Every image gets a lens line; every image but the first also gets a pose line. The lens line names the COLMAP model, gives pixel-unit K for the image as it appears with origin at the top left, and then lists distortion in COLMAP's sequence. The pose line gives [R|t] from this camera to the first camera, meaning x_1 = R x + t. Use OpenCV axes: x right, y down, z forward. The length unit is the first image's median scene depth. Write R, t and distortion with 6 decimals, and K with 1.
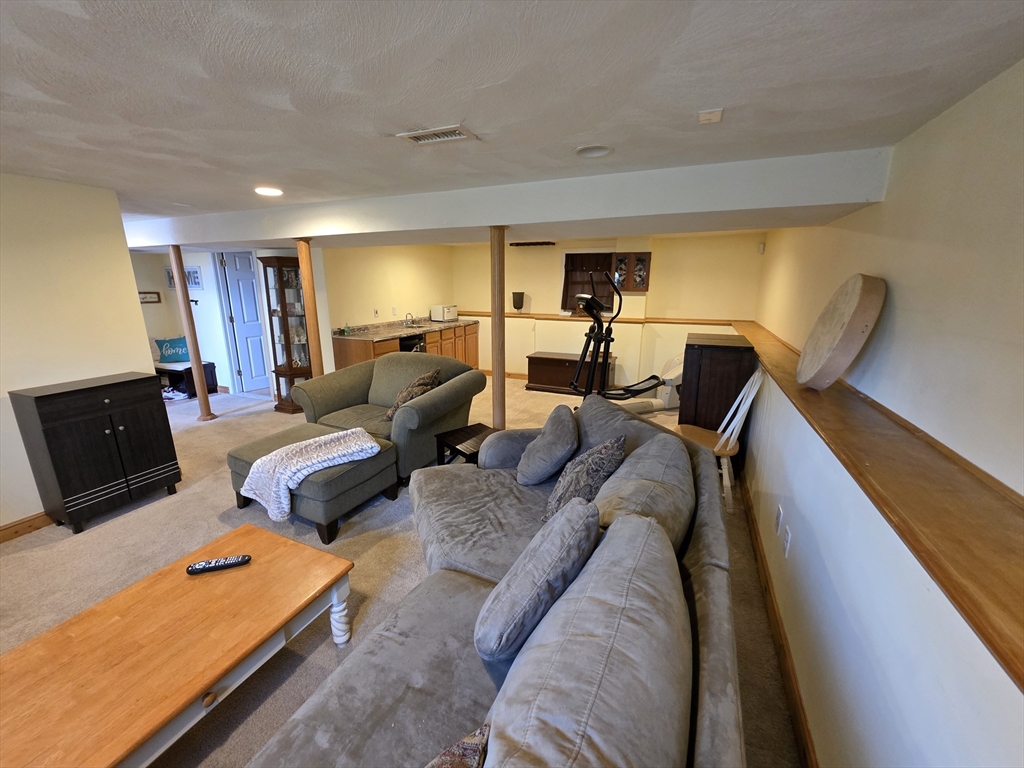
lens RADIAL K [[407.0, 0, 509.8], [0, 407.0, 382.0], [0, 0, 1]] dist [0.008083, -0.001595]
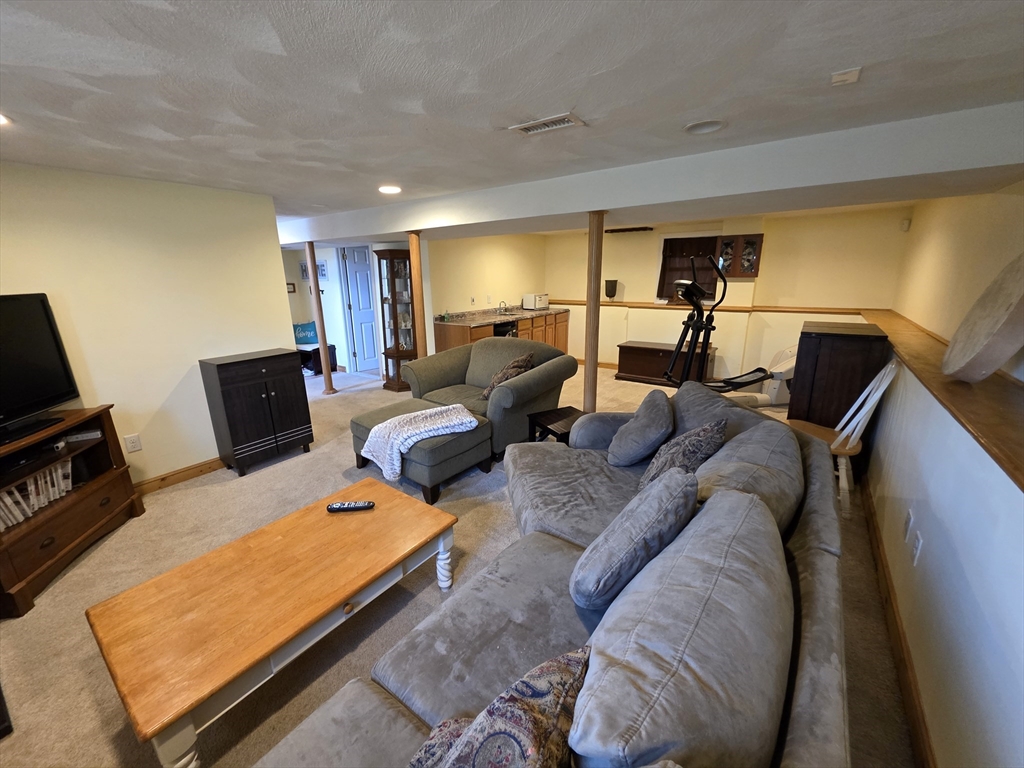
lens RADIAL K [[407.0, 0, 510.2], [0, 407.0, 381.3], [0, 0, 1]] dist [0.008083, -0.001595]
pose [[0.978133, 0.040487, -0.204002, -0.022215], [-0.036499, 0.999063, 0.023275, 0.029029], [0.204753, -0.015320, 0.978694, -0.048875]]
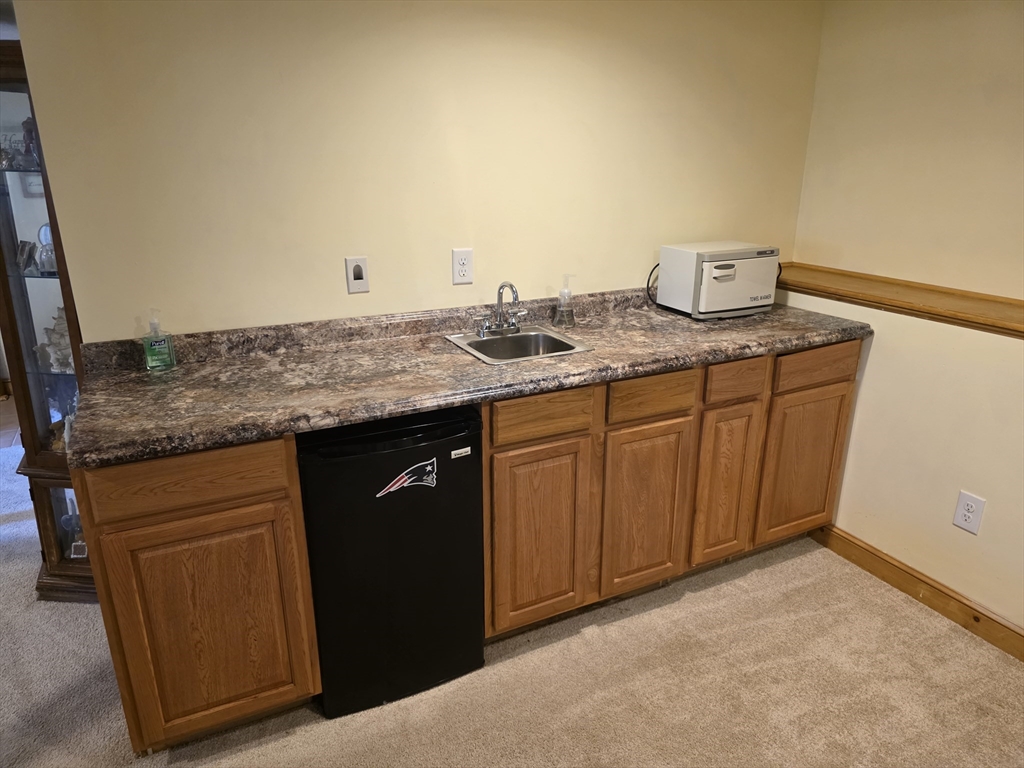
lens RADIAL K [[691.5, 0, 511.2], [0, 691.5, 384.7], [0, 0, 1]] dist [0.009066, -0.002045]
pose [[0.765537, 0.189746, -0.614776, 0.025461], [-0.144905, 0.981822, 0.122591, -0.440981], [0.626862, -0.004764, 0.779116, 1.911212]]
